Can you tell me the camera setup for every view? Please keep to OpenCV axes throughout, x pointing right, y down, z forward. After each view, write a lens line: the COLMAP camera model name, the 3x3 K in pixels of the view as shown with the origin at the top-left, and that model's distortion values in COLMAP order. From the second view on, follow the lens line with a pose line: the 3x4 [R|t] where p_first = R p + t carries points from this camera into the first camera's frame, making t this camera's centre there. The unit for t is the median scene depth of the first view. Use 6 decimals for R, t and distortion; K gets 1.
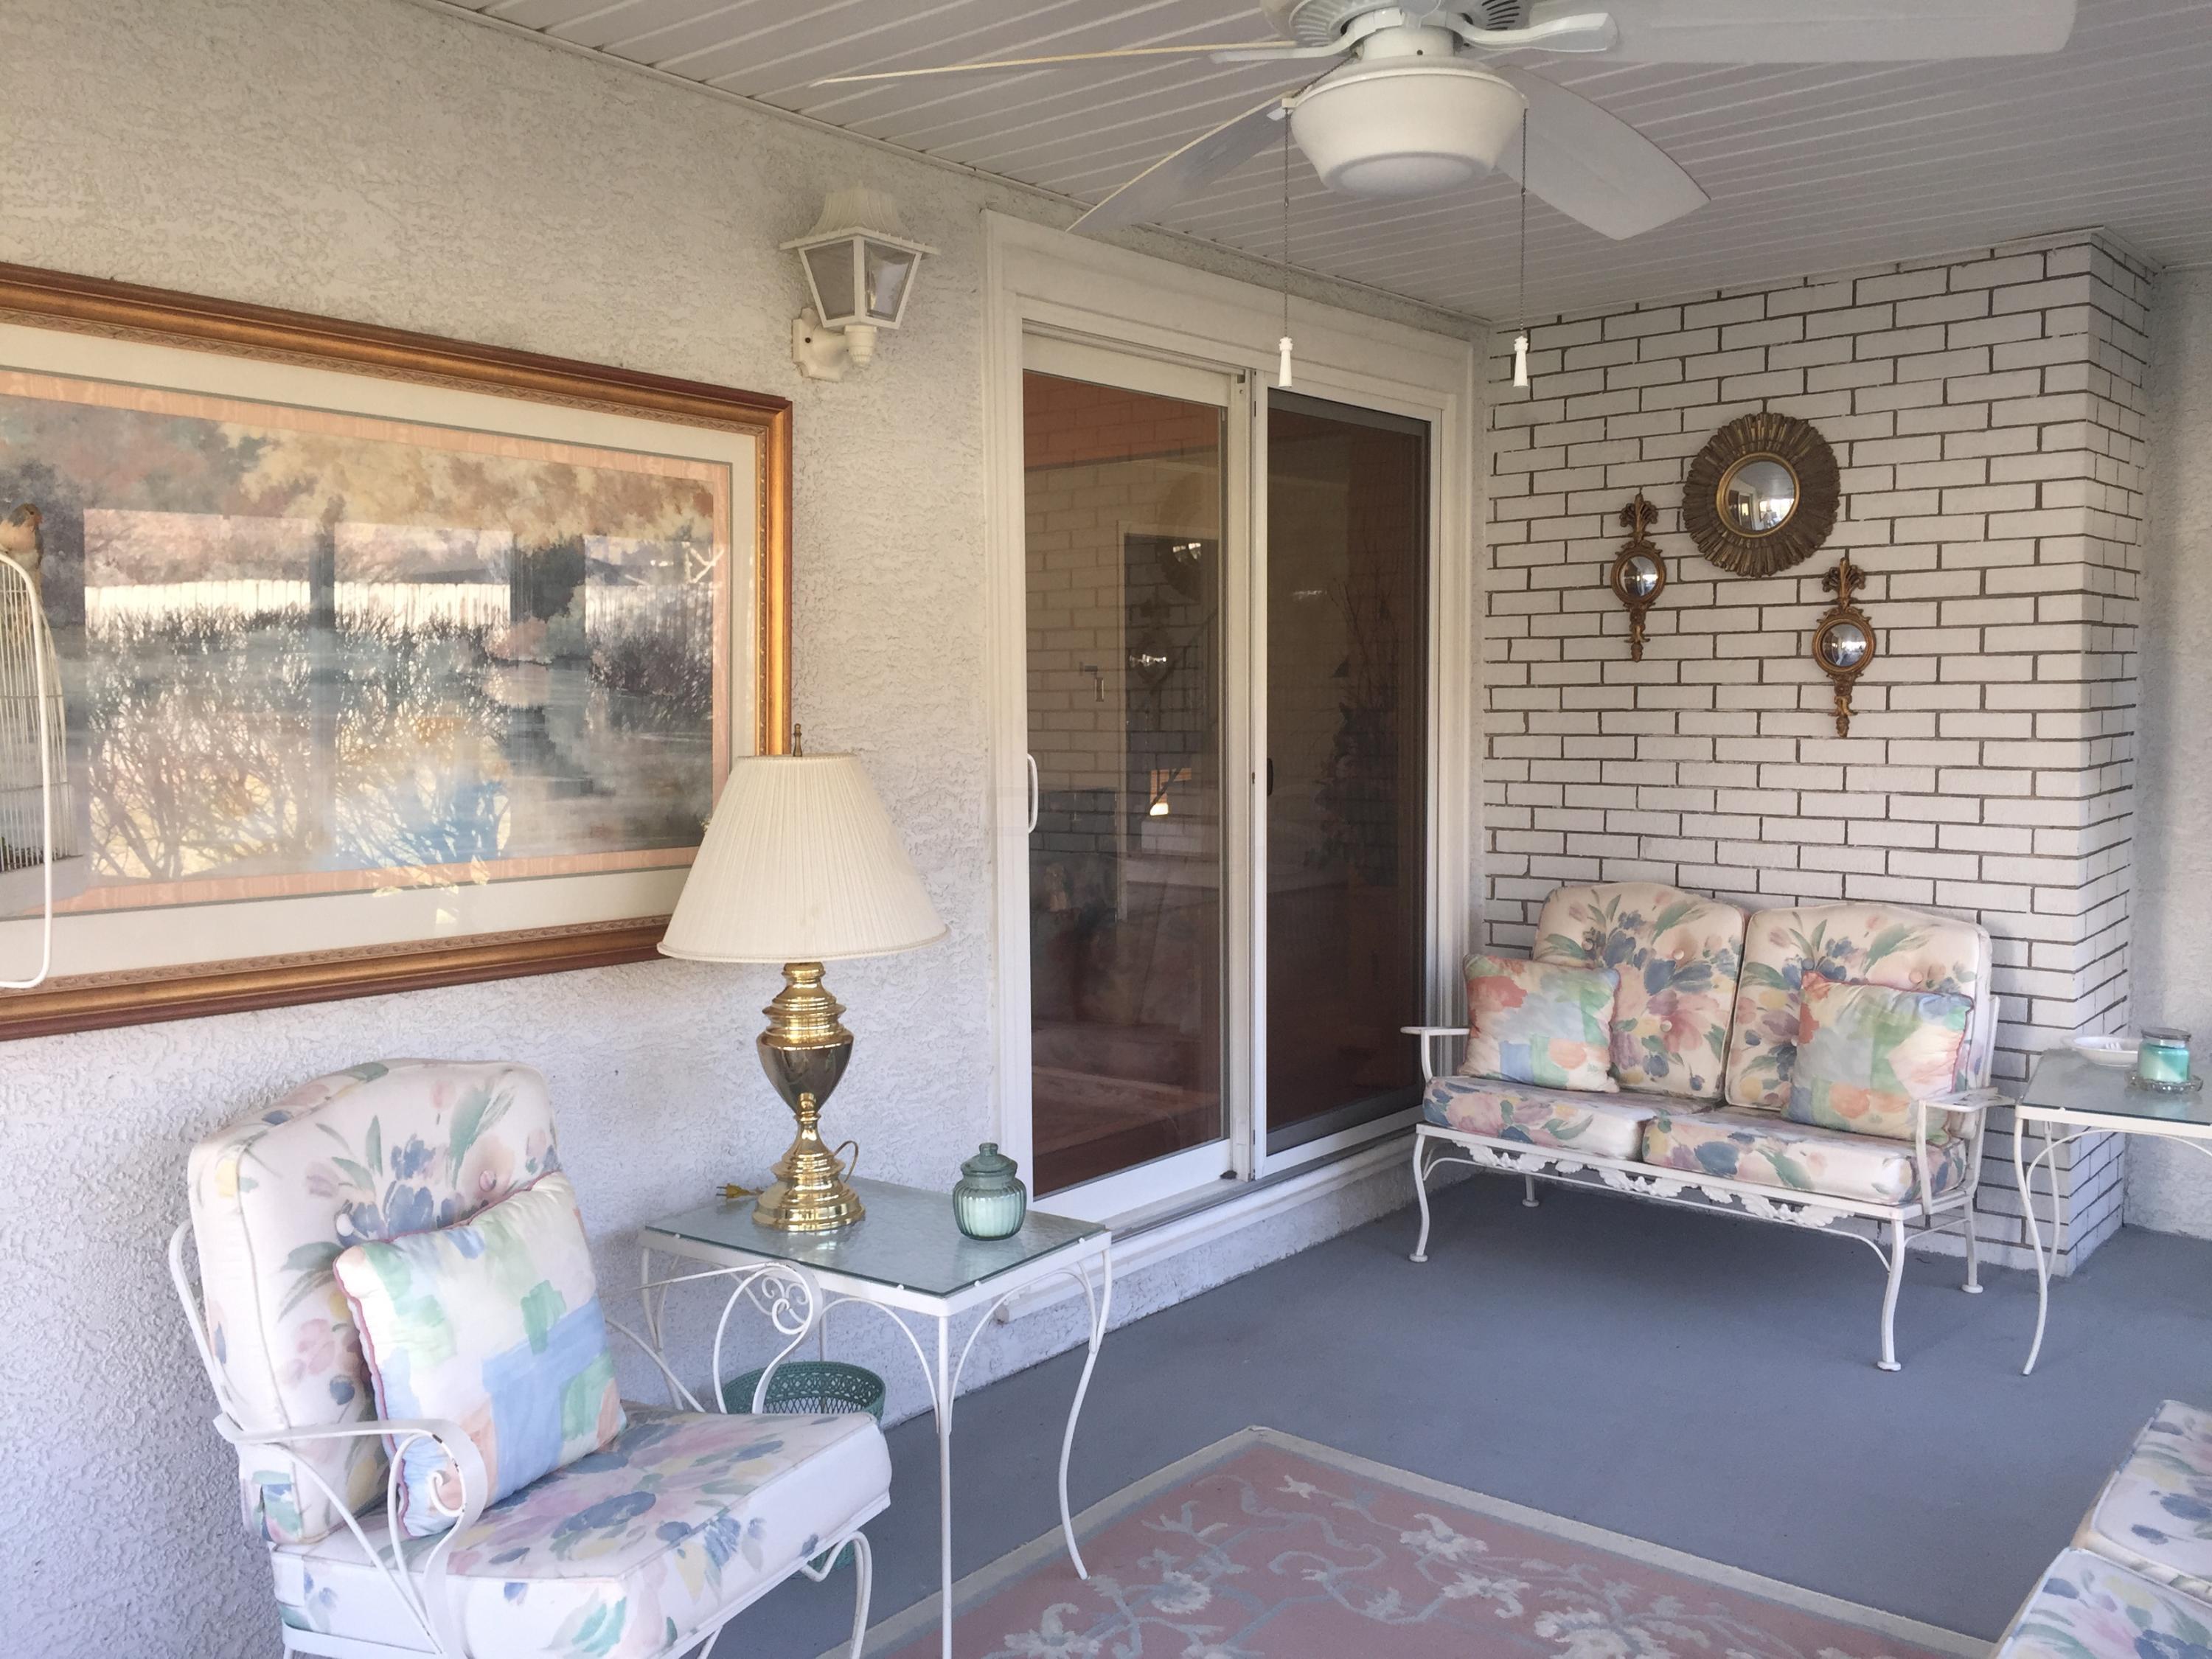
lens RADIAL K [[1895.9, 0, 1097.3], [0, 1895.9, 809.6], [0, 0, 1]] dist [0.083470, -0.102432]
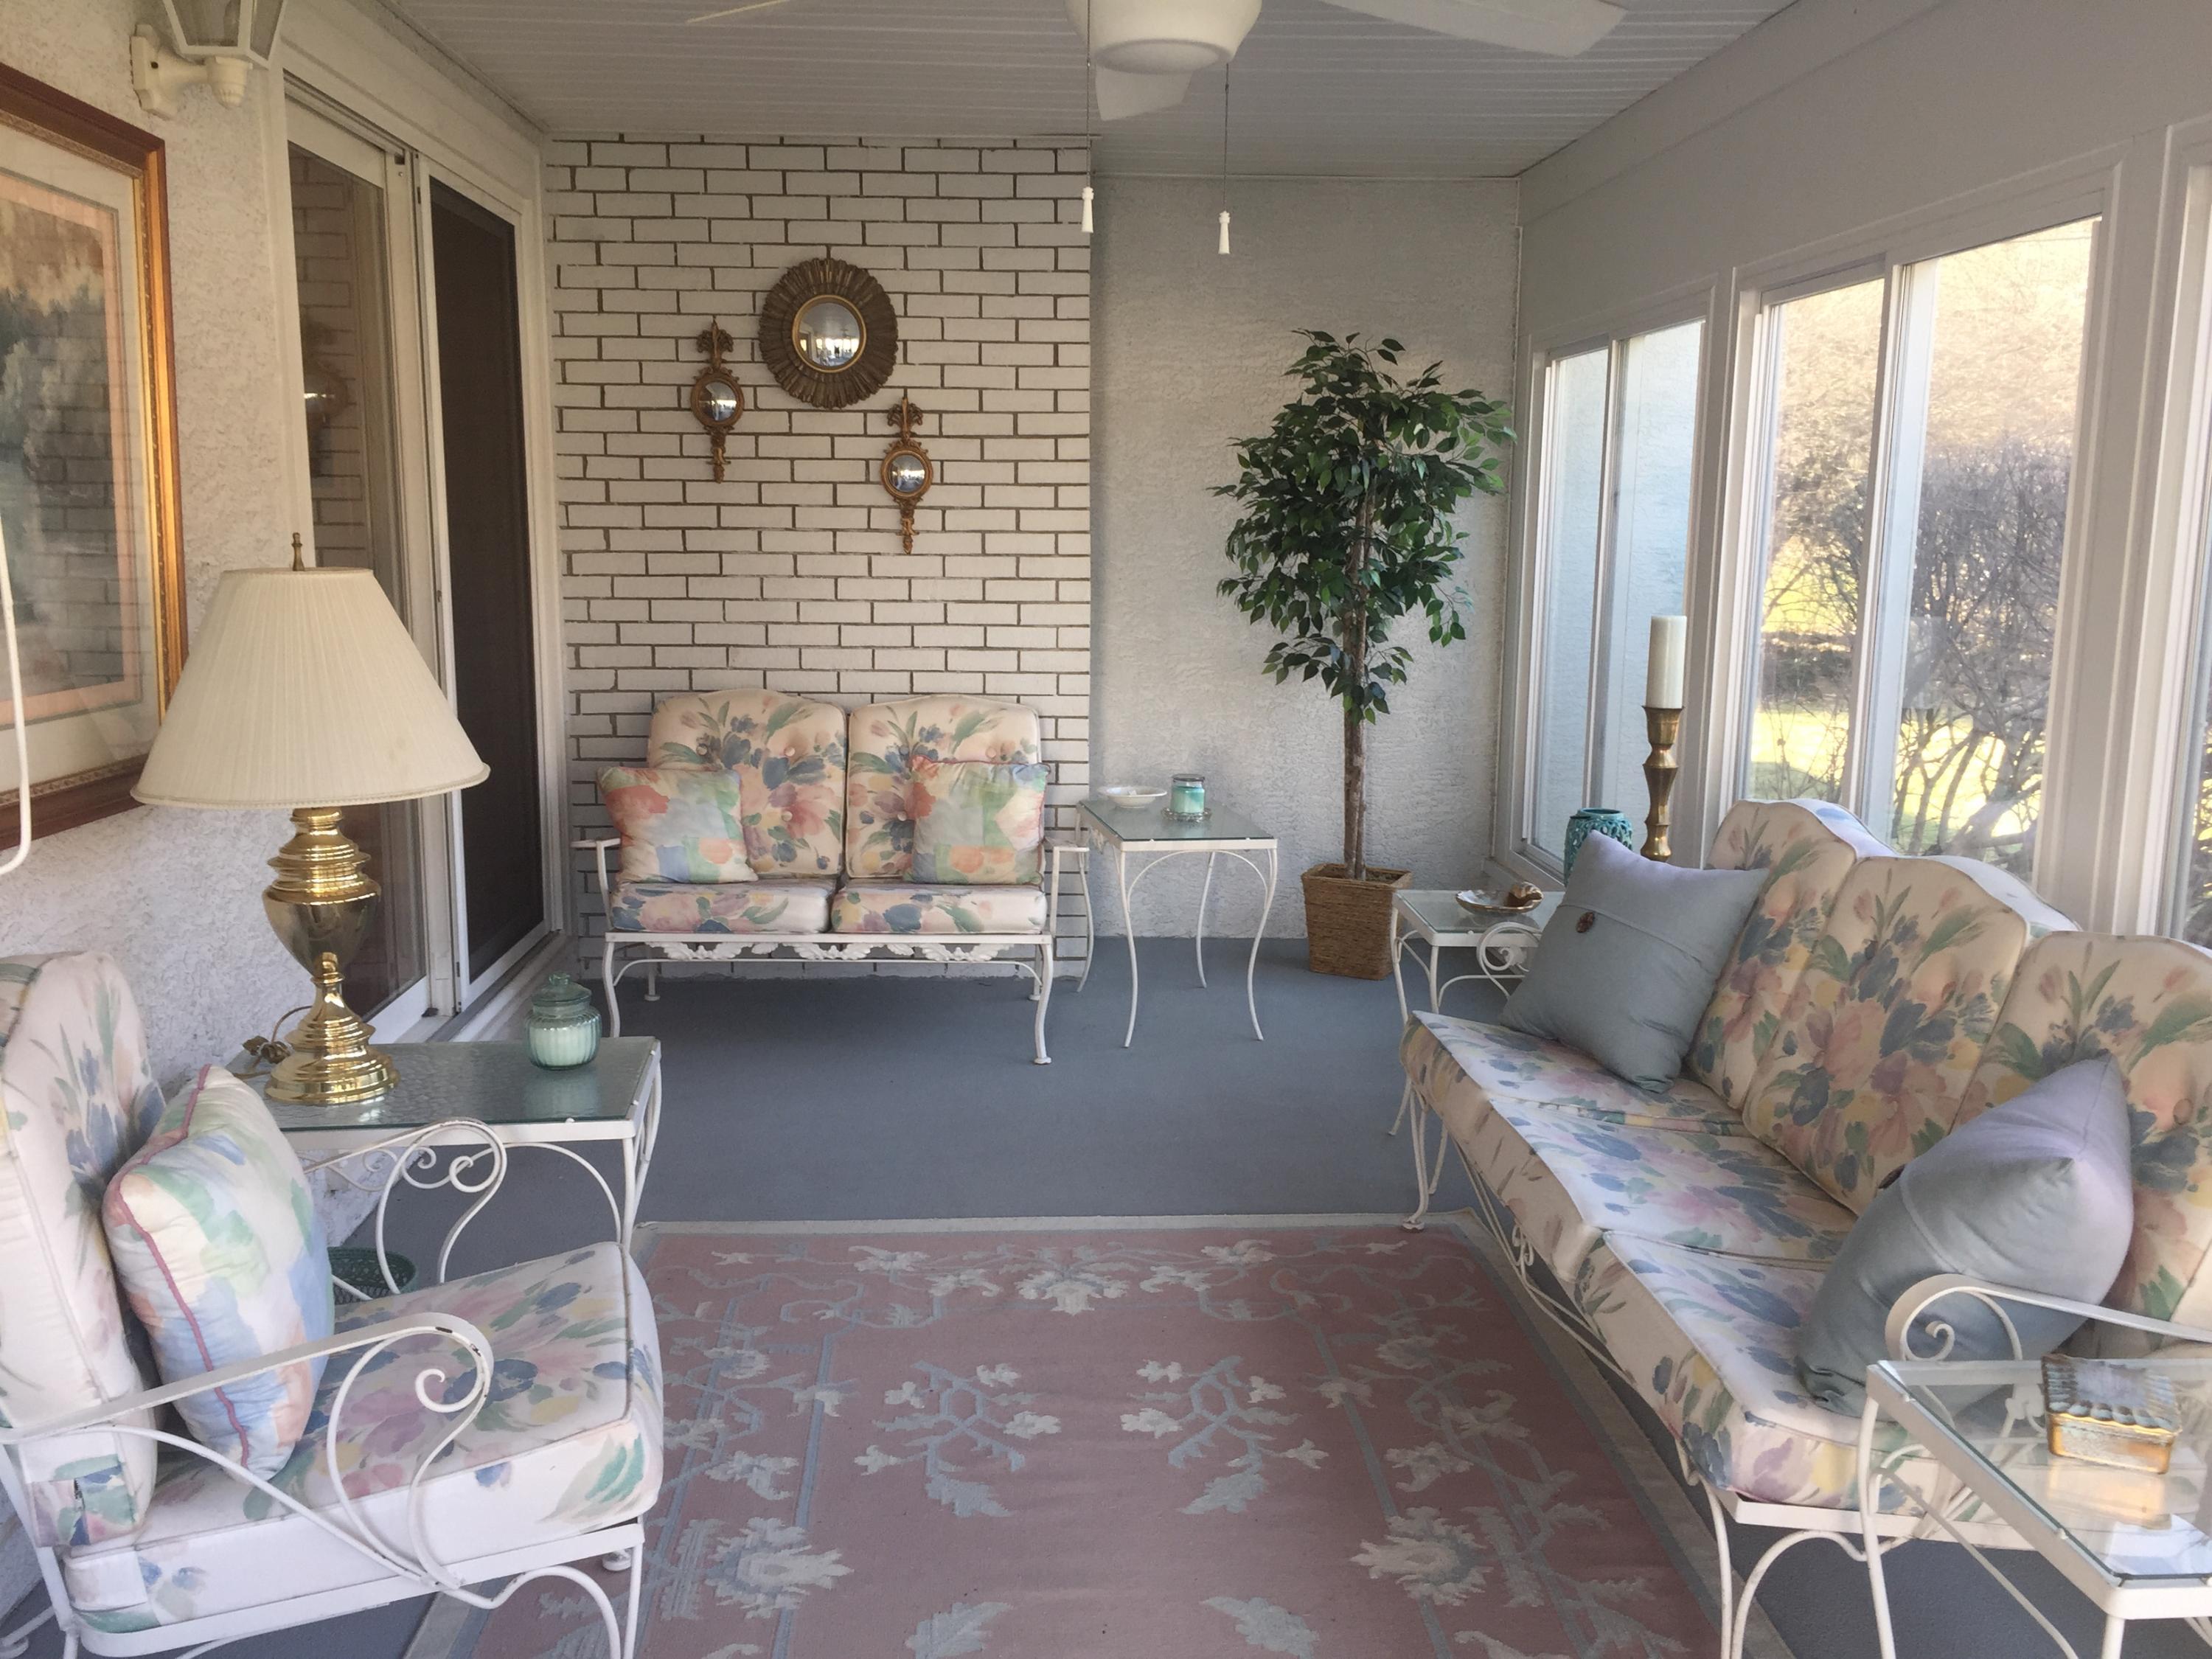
lens RADIAL K [[1895.9, 0, 1097.3], [0, 1895.9, 809.6], [0, 0, 1]] dist [0.083470, -0.102432]
pose [[0.738065, -0.092682, 0.668334, -0.312030], [0.031181, 0.994148, 0.103430, 0.000748], [-0.674009, -0.055499, 0.736635, 0.065132]]
